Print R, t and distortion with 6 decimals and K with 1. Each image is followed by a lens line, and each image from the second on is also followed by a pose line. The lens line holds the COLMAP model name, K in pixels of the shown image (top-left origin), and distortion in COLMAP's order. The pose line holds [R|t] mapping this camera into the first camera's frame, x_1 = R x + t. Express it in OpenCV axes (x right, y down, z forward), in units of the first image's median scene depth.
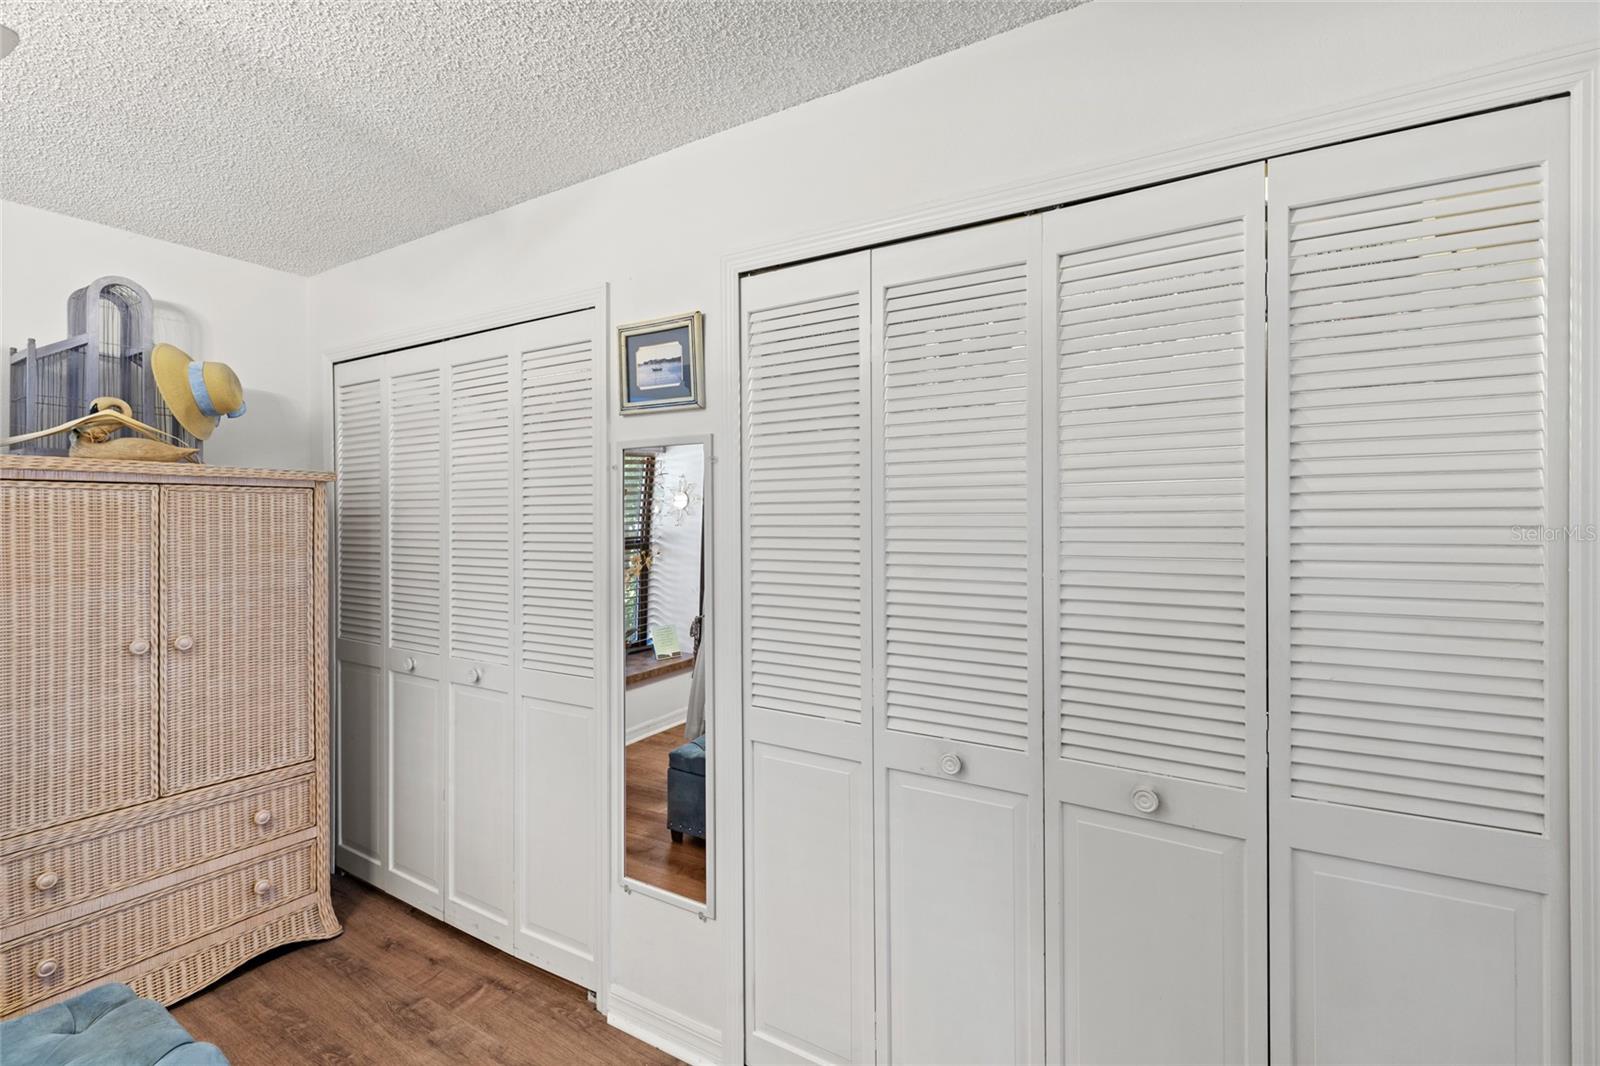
lens RADIAL K [[725.6, 0, 804.8], [0, 725.6, 521.3], [0, 0, 1]] dist [0.009360, -0.001831]
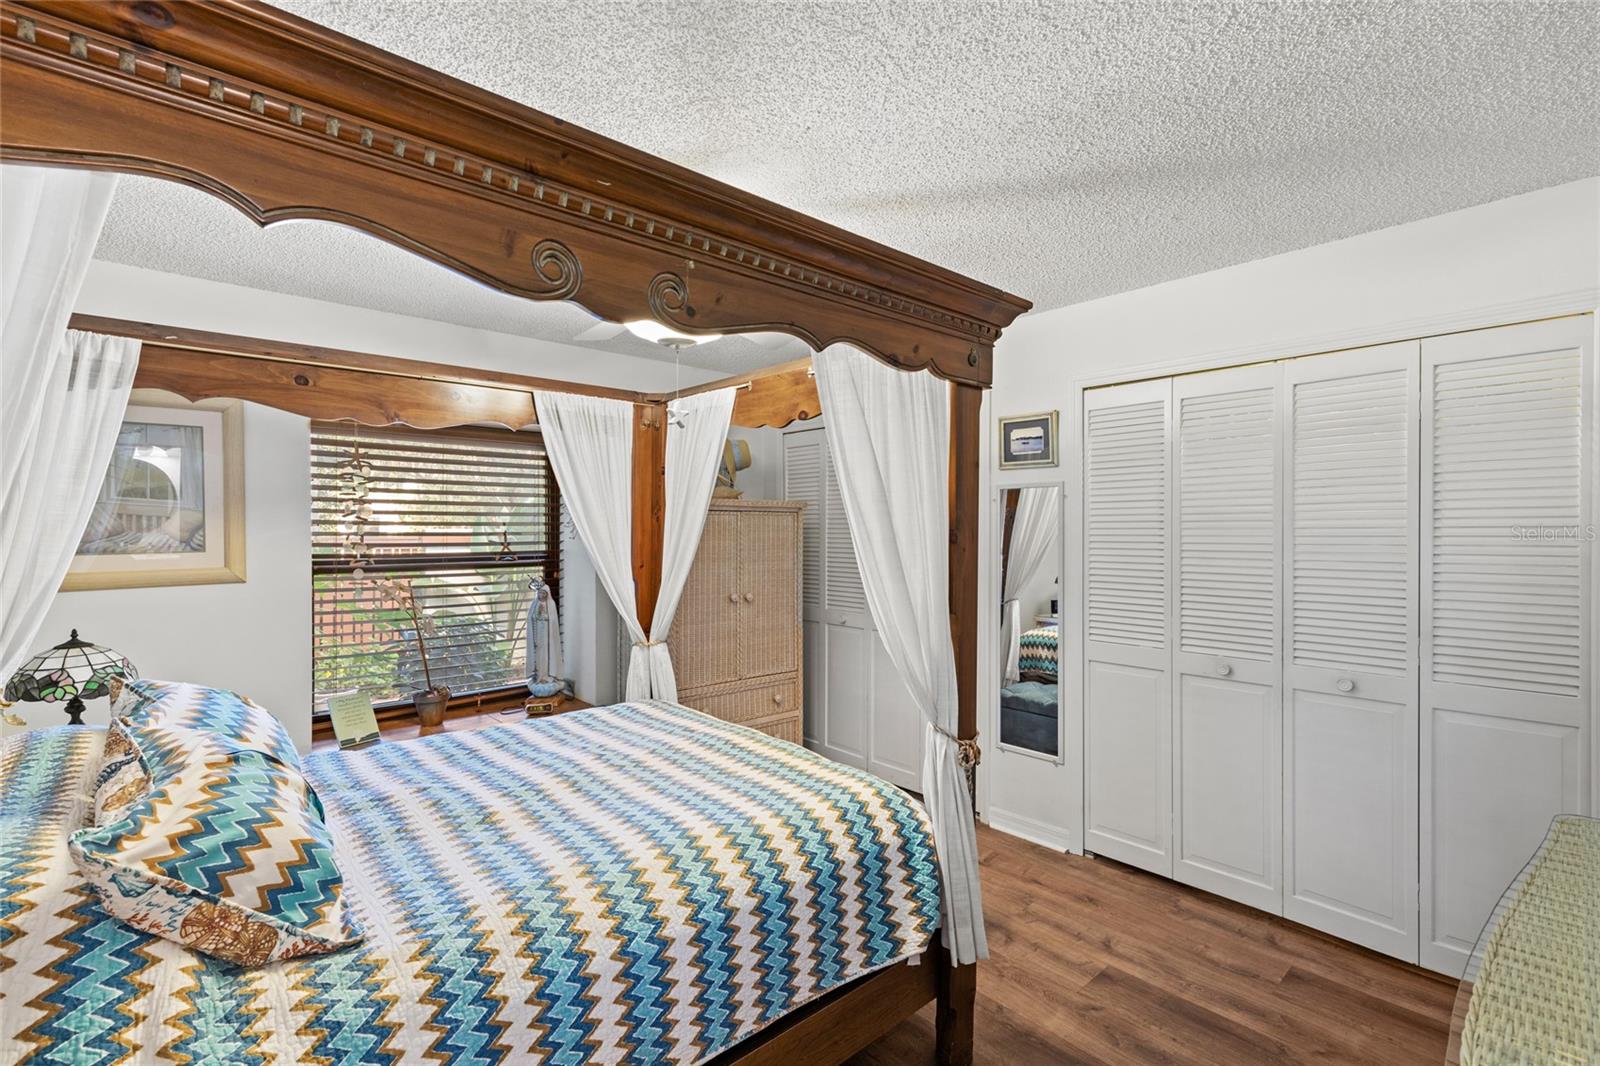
lens RADIAL K [[725.6, 0, 803.3], [0, 725.6, 534.9], [0, 0, 1]] dist [0.009360, -0.001831]
pose [[0.959109, 0.004937, -0.282996, -0.206694], [-0.004254, 0.999986, 0.003026, 0.003283], [0.283007, -0.001699, 0.959116, -0.732216]]
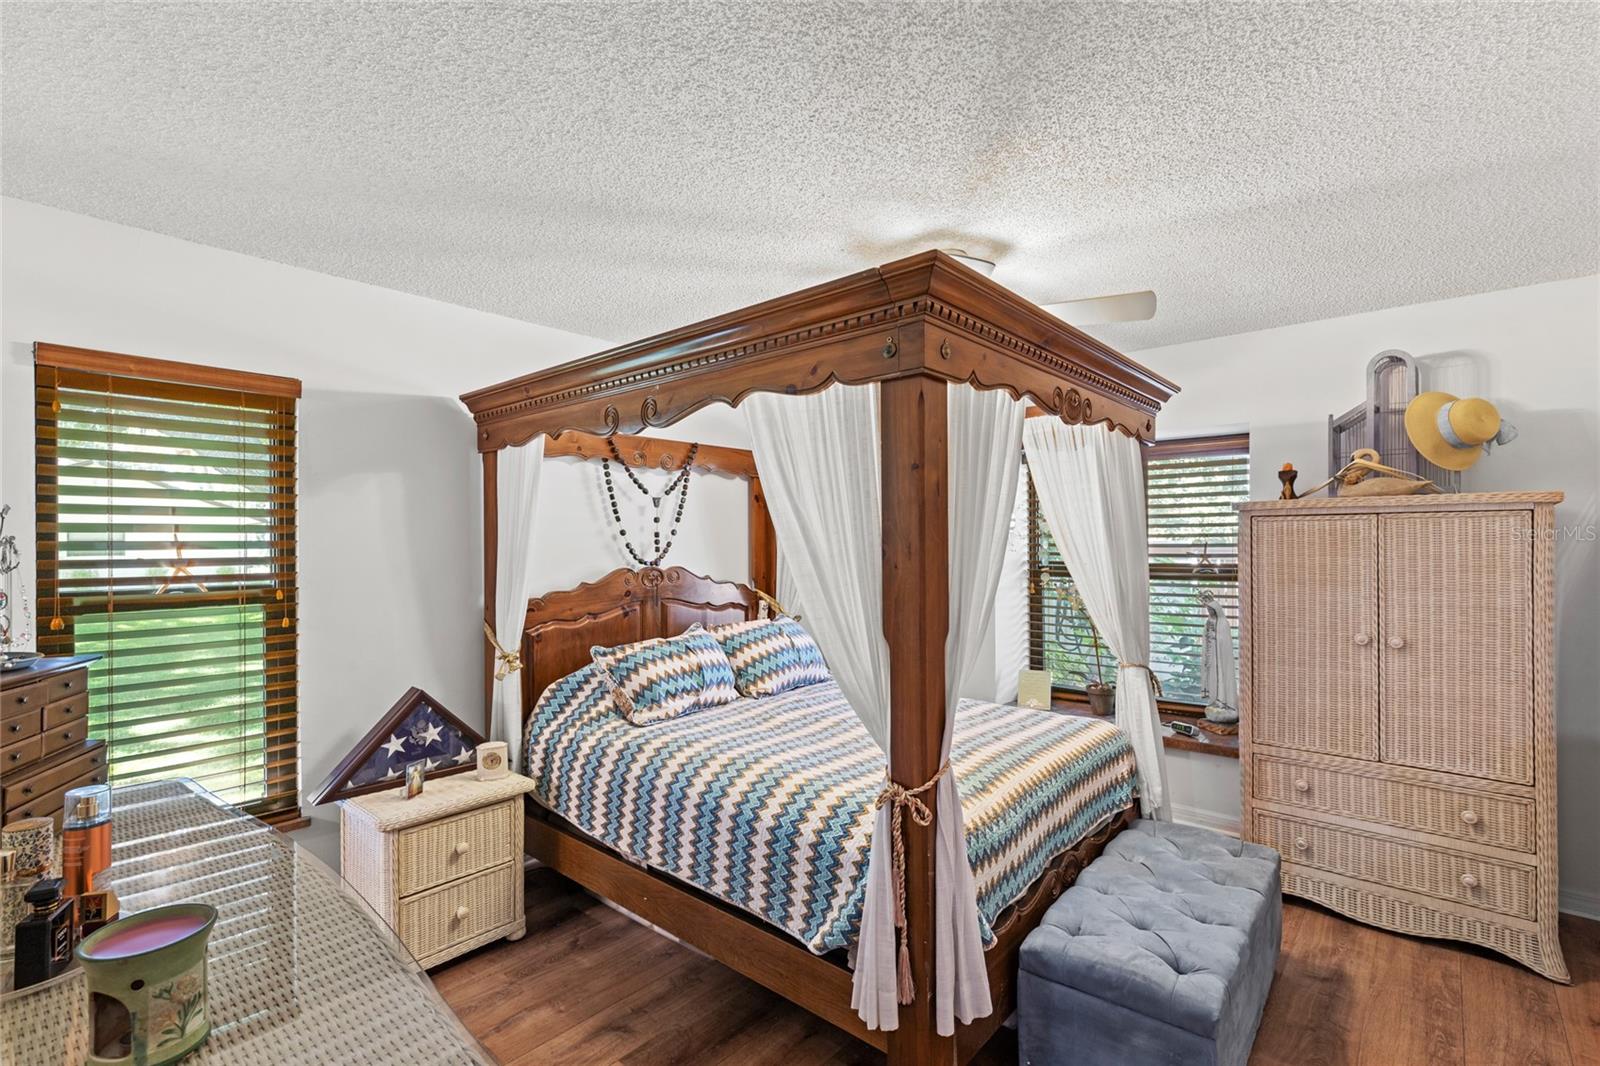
lens RADIAL K [[725.6, 0, 801.9], [0, 725.6, 544.8], [0, 0, 1]] dist [0.009360, -0.001831]
pose [[-0.162537, 0.006563, -0.986681, 0.529554], [-0.000308, 0.999977, 0.006702, -0.005255], [0.986702, 0.001393, -0.162532, 0.218552]]
